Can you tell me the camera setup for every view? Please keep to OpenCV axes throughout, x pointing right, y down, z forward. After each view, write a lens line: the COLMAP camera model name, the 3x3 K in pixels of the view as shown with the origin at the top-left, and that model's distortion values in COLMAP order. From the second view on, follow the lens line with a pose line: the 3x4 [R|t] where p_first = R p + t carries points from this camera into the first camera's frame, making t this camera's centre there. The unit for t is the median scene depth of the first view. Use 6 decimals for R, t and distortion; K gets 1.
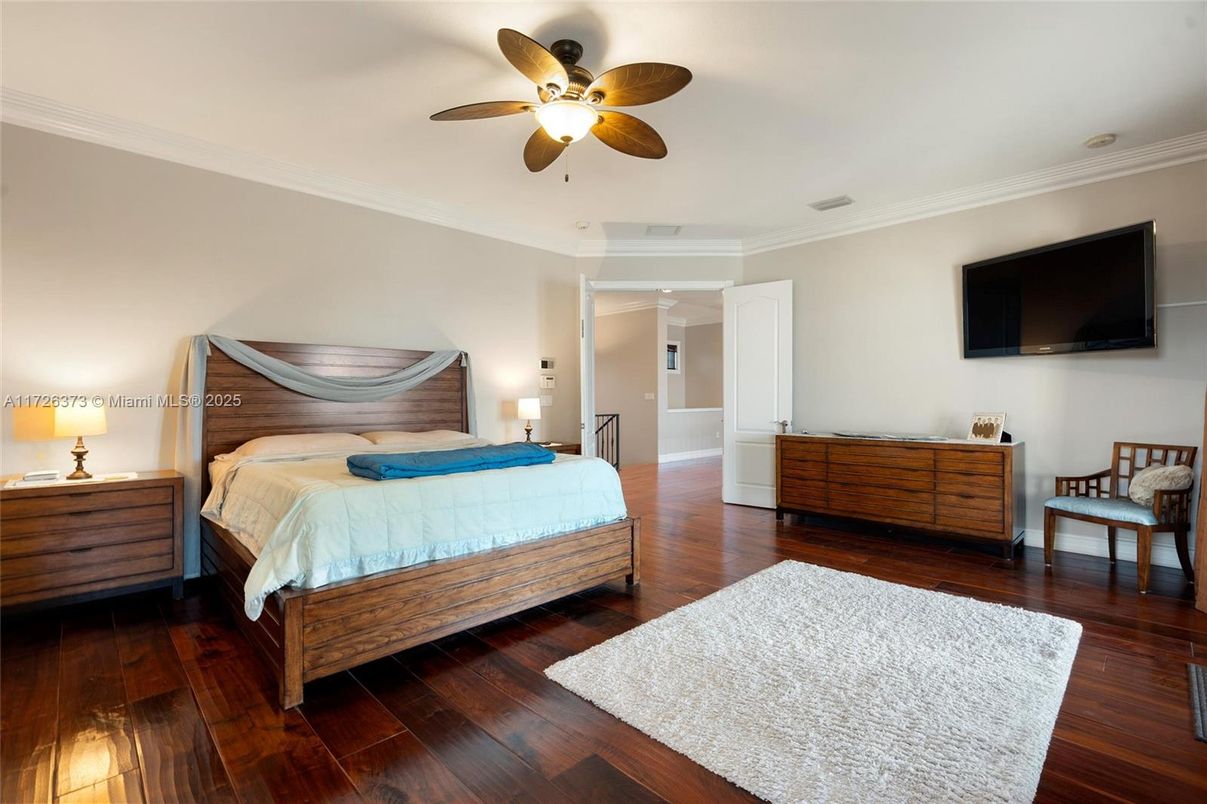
lens RADIAL K [[551.4, 0, 601.0], [0, 551.4, 404.6], [0, 0, 1]] dist [-0.004151, 0.005218]
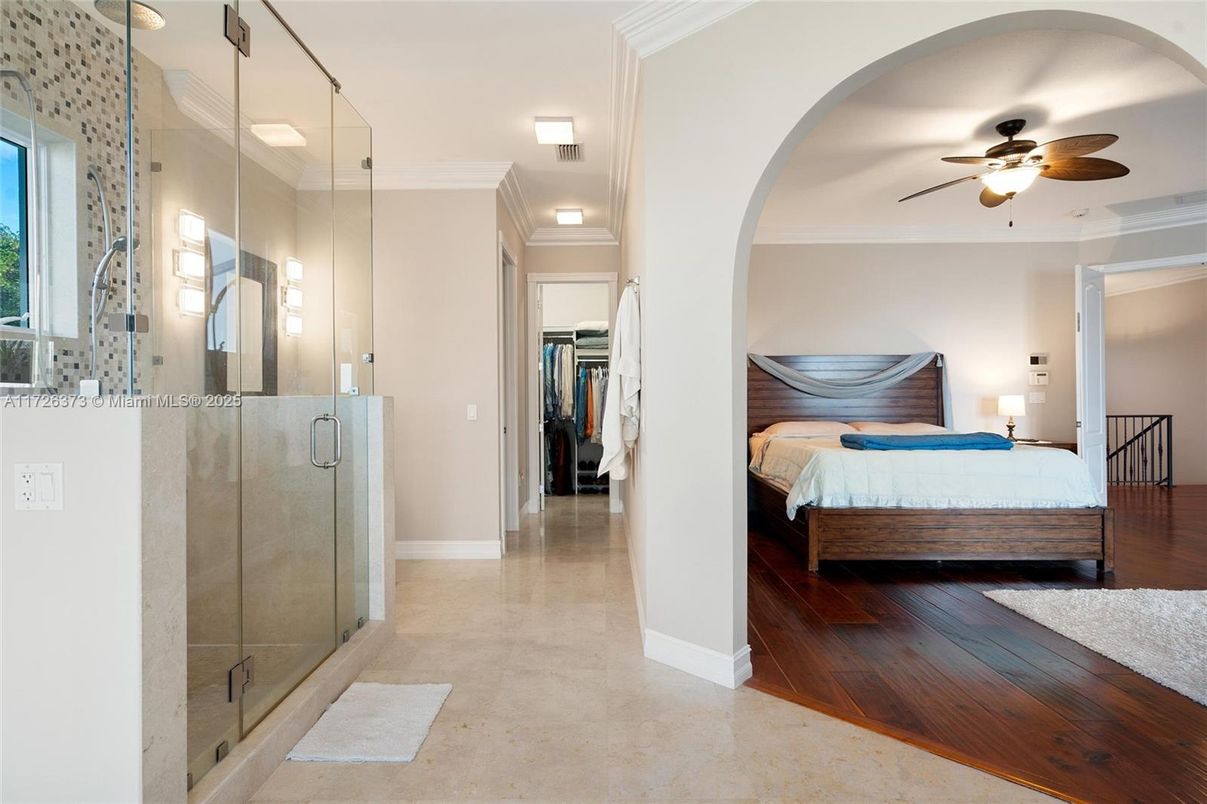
lens RADIAL K [[615.4, 0, 601.0], [0, 615.4, 398.5], [0, 0, 1]] dist [0.002671, 0.000994]
pose [[0.709301, 0.001388, -0.704905, 0.211722], [-0.006414, 0.999969, -0.004484, 0.007125], [0.704877, 0.007702, 0.709288, -0.535266]]
